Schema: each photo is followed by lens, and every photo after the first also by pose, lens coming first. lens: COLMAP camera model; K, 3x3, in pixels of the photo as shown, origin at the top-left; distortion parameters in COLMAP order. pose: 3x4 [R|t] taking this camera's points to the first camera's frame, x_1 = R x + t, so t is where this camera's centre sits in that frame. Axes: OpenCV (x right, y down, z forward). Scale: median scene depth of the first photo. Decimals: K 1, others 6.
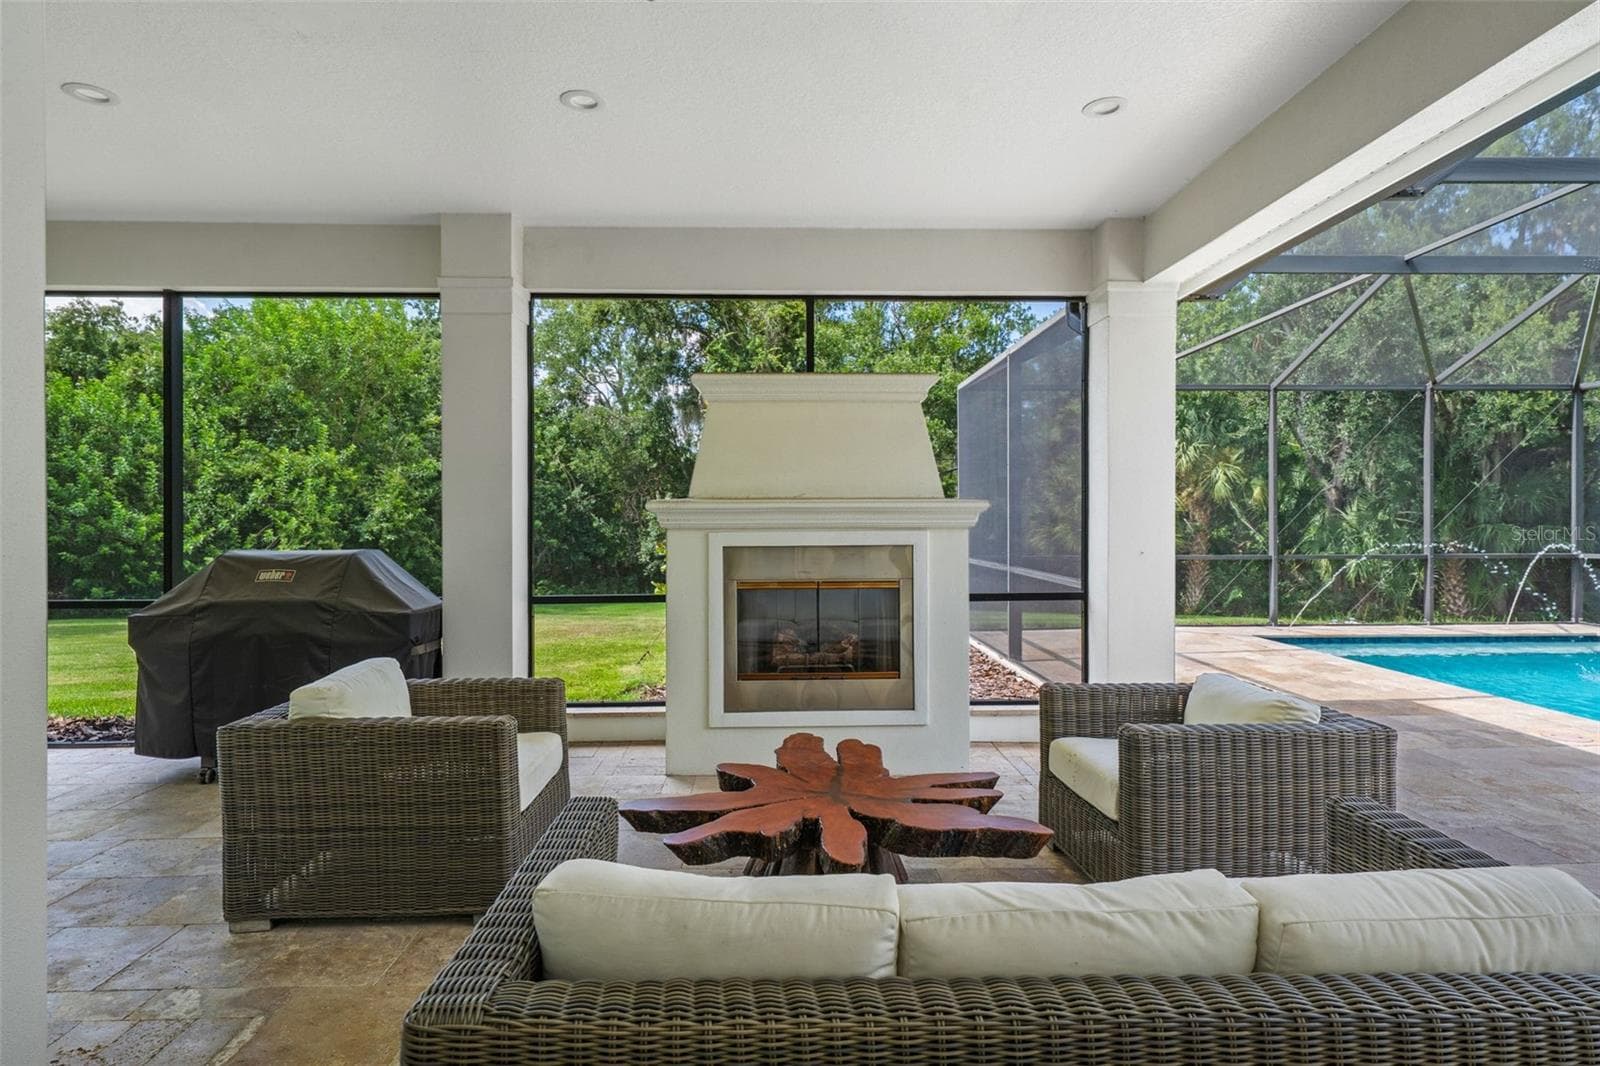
lens RADIAL K [[817.1, 0, 792.7], [0, 817.1, 532.4], [0, 0, 1]] dist [0.003038, -0.000671]
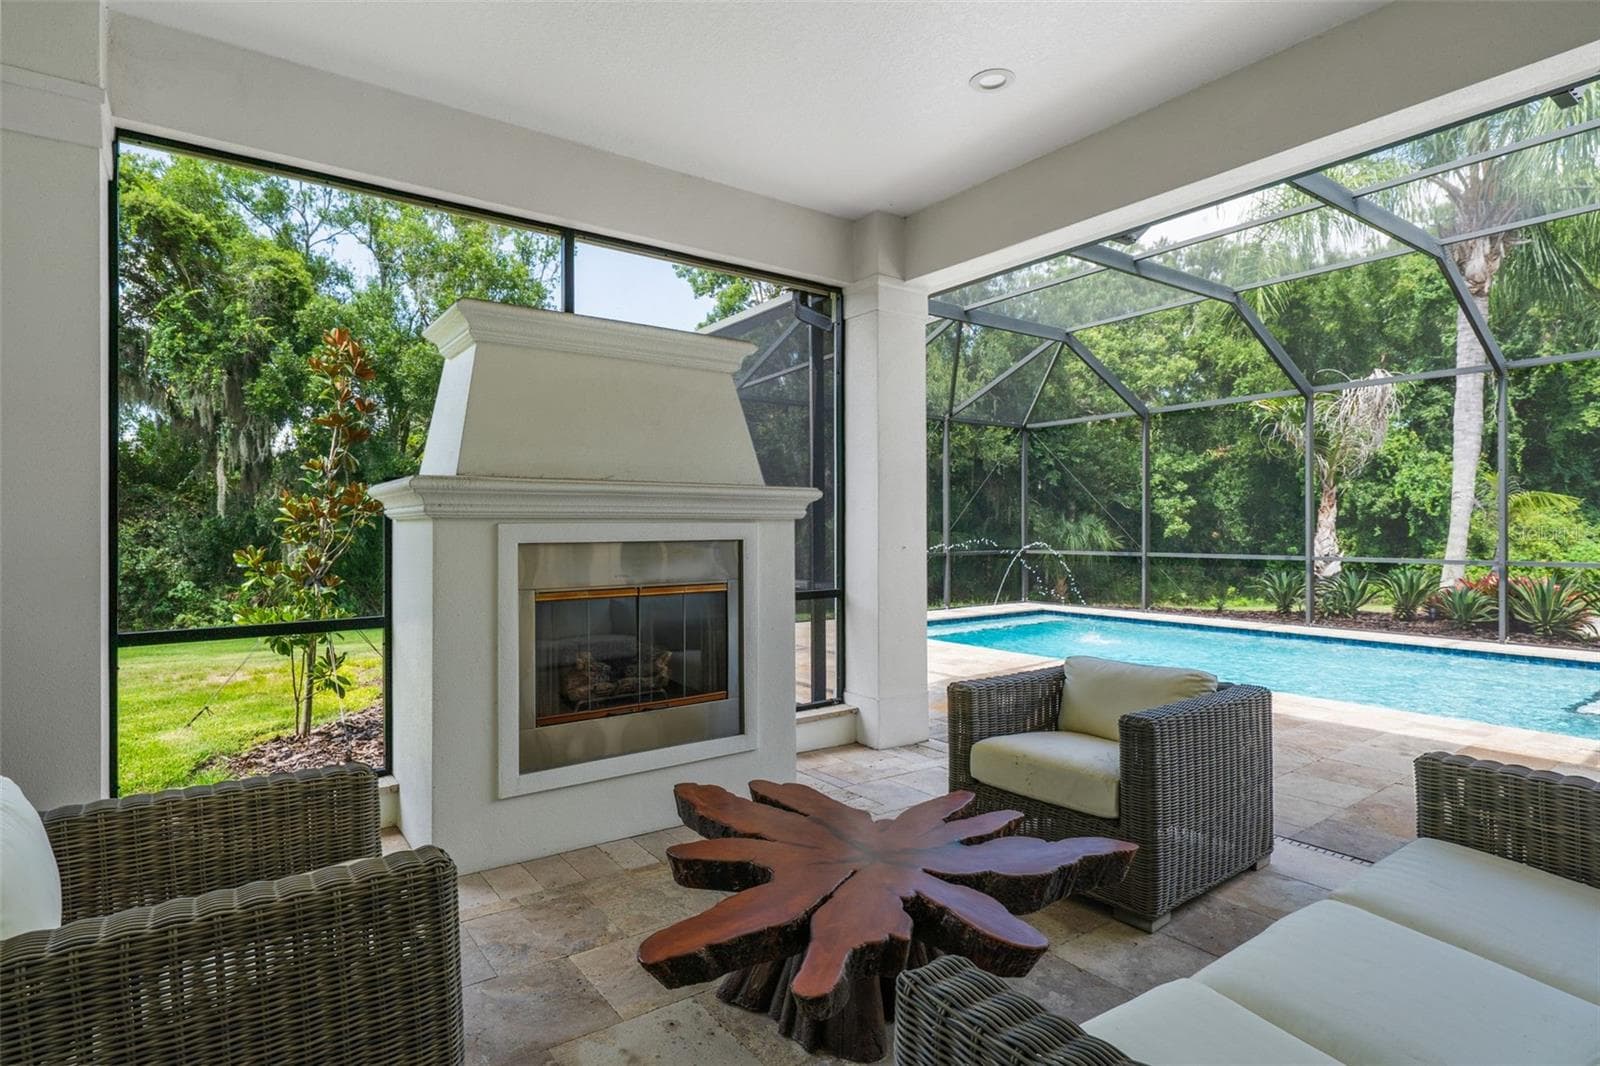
lens RADIAL K [[817.1, 0, 792.7], [0, 817.1, 532.4], [0, 0, 1]] dist [0.003038, -0.000671]
pose [[0.832319, -0.002890, 0.554290, -0.277942], [0.010446, 0.999891, -0.010472, 0.017321], [-0.554199, 0.014507, 0.832258, 0.261837]]
